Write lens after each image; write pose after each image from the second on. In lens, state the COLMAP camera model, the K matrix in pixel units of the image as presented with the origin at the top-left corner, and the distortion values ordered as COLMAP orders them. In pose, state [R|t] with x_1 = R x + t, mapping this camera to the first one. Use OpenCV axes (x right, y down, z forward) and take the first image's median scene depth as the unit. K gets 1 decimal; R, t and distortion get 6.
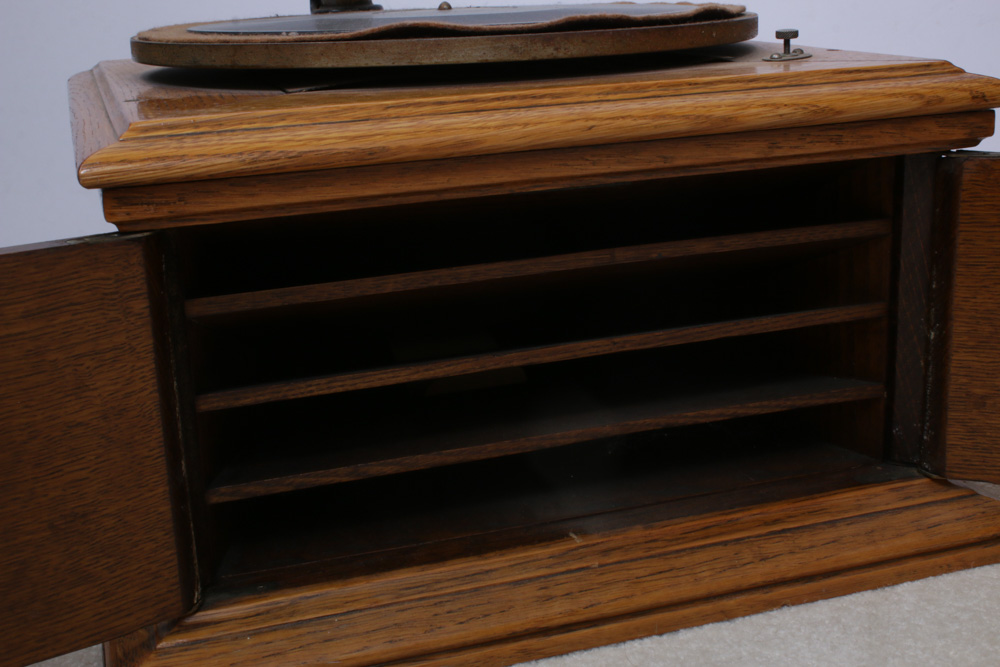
lens RADIAL K [[1370.1, 0, 500.0], [0, 1370.1, 333.5], [0, 0, 1]] dist [-0.051717, -0.002644]
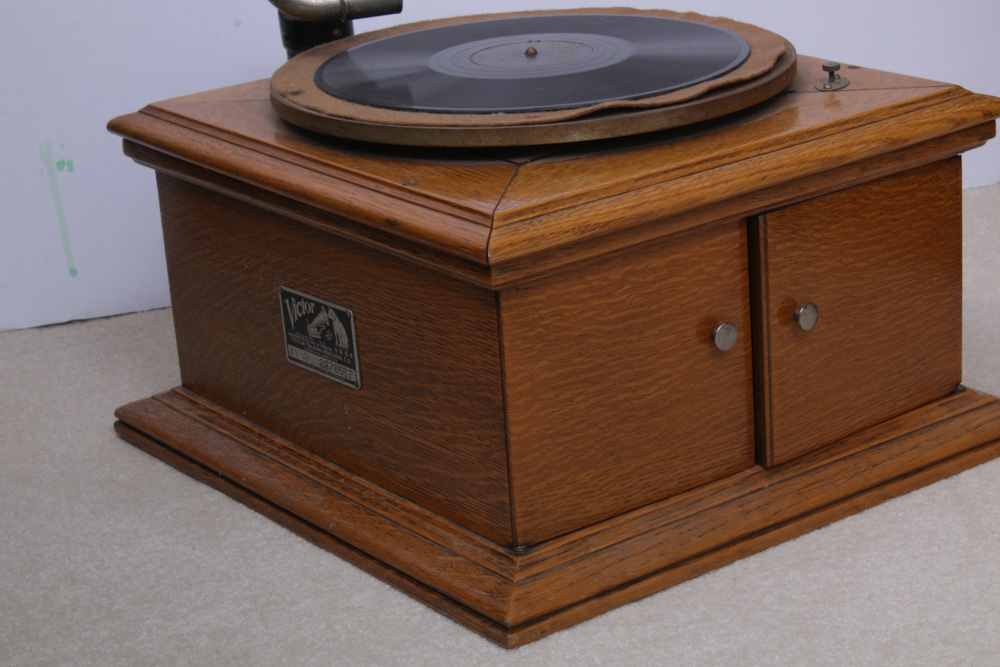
lens RADIAL K [[2440.9, 0, 500.0], [0, 2440.9, 333.5], [0, 0, 1]] dist [0.047739, 0.212787]
pose [[0.950707, -0.122768, 0.284752, -0.865142], [0.111410, 0.992206, 0.055814, -0.147683], [-0.289385, -0.021339, 0.956975, -1.258878]]
